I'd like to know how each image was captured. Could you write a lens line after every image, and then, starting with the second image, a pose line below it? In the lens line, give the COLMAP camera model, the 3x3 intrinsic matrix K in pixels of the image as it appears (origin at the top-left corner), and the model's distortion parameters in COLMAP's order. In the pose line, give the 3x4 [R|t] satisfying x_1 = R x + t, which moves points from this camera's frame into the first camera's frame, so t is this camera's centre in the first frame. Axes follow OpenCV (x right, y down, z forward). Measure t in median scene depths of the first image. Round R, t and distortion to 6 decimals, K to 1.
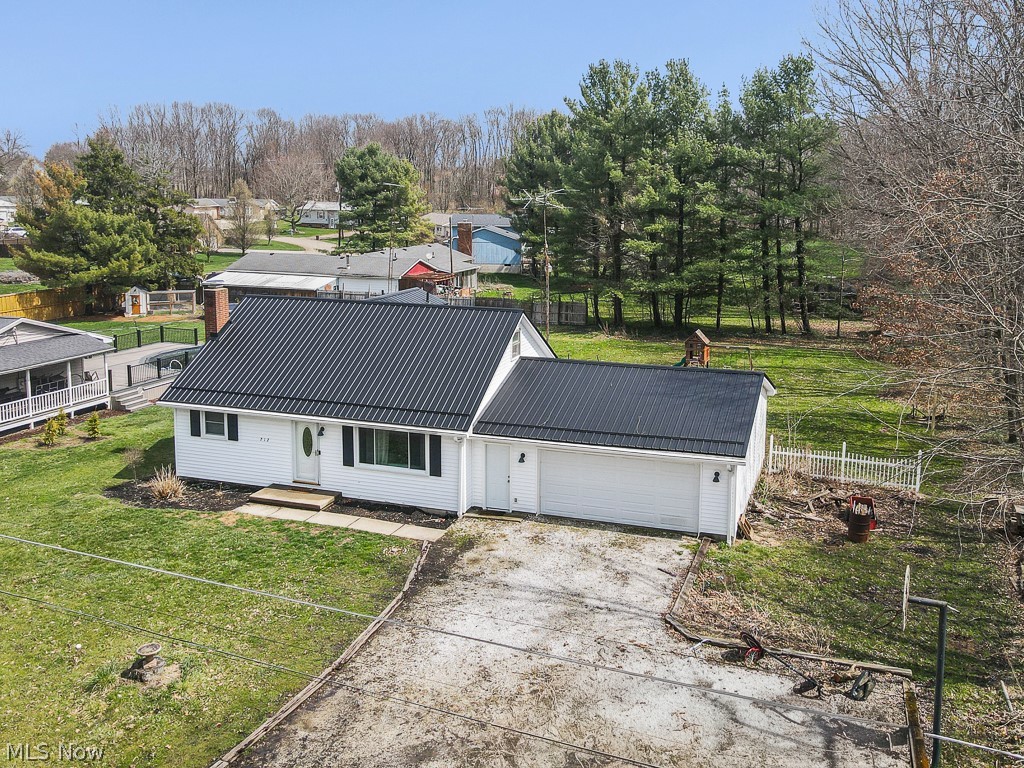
lens RADIAL K [[962.2, 0, 578.8], [0, 962.2, 315.7], [0, 0, 1]] dist [0.016405, 0.018462]
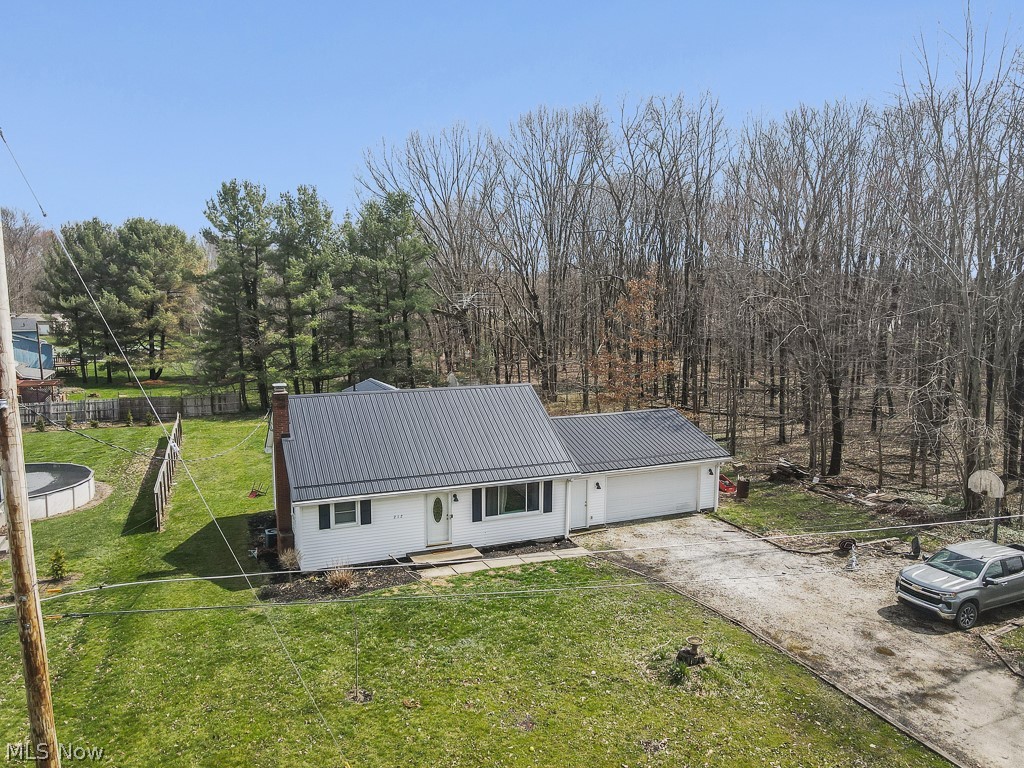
lens RADIAL K [[767.2, 0, 535.5], [0, 767.2, 387.7], [0, 0, 1]] dist [0.011704, 0.008253]
pose [[0.732608, -0.093485, 0.674201, -0.823907], [0.096505, 0.994783, 0.033071, -0.036930], [-0.673775, 0.040835, 0.737807, 0.226528]]
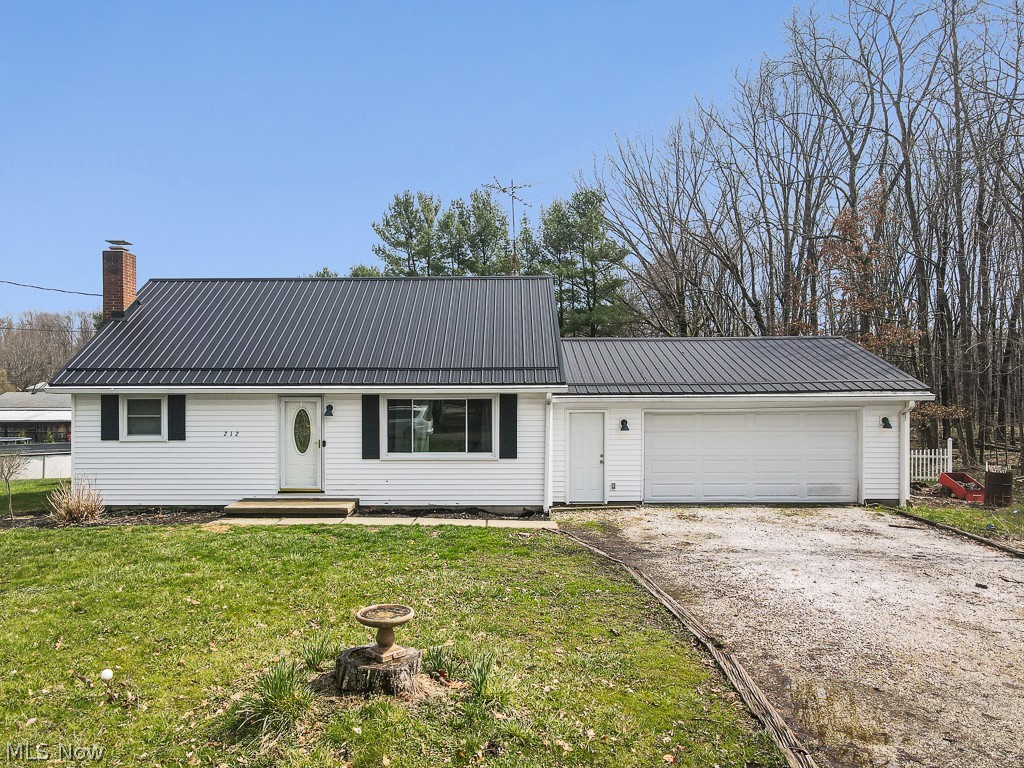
lens RADIAL K [[780.5, 0, 502.9], [0, 780.5, 403.3], [0, 0, 1]] dist [0.022290, 0.004499]
pose [[0.955175, -0.018173, 0.295484, -0.314102], [0.058254, 0.990137, -0.127414, 0.194172], [-0.290254, 0.138916, 0.946813, 0.431350]]
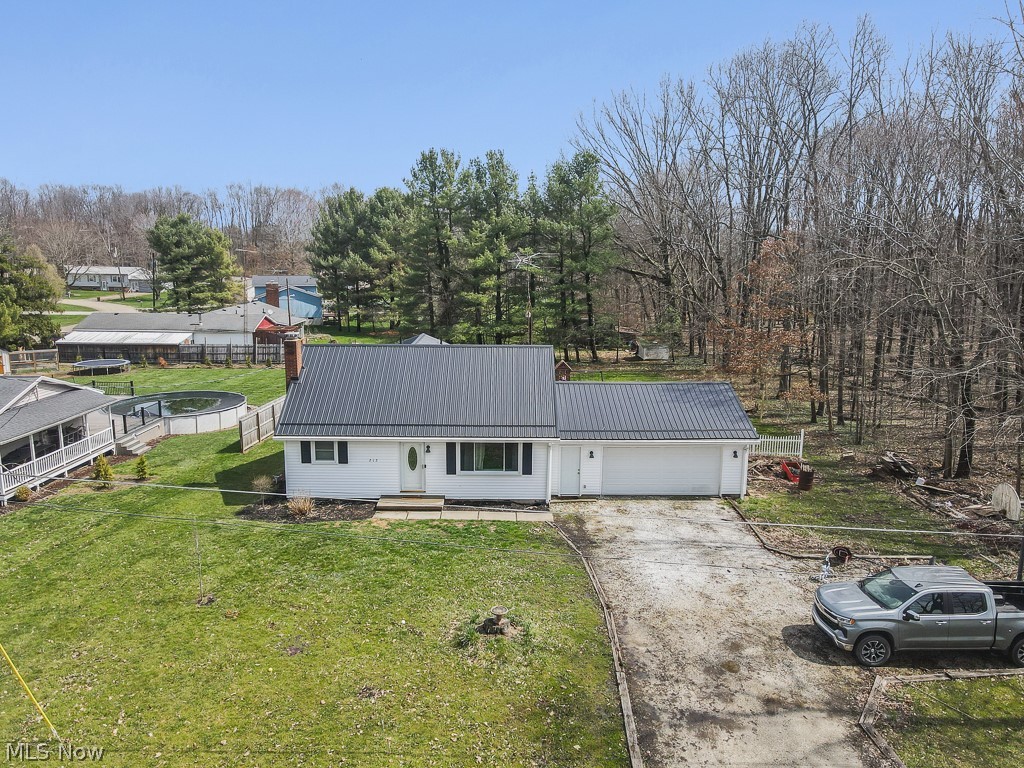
lens RADIAL K [[774.0, 0, 529.8], [0, 774.0, 396.8], [0, 0, 1]] dist [0.010551, 0.009513]
pose [[0.944809, -0.063192, 0.321470, -0.461903], [0.046531, 0.997158, 0.059256, -0.000535], [-0.324301, -0.041027, 0.945064, 0.010683]]
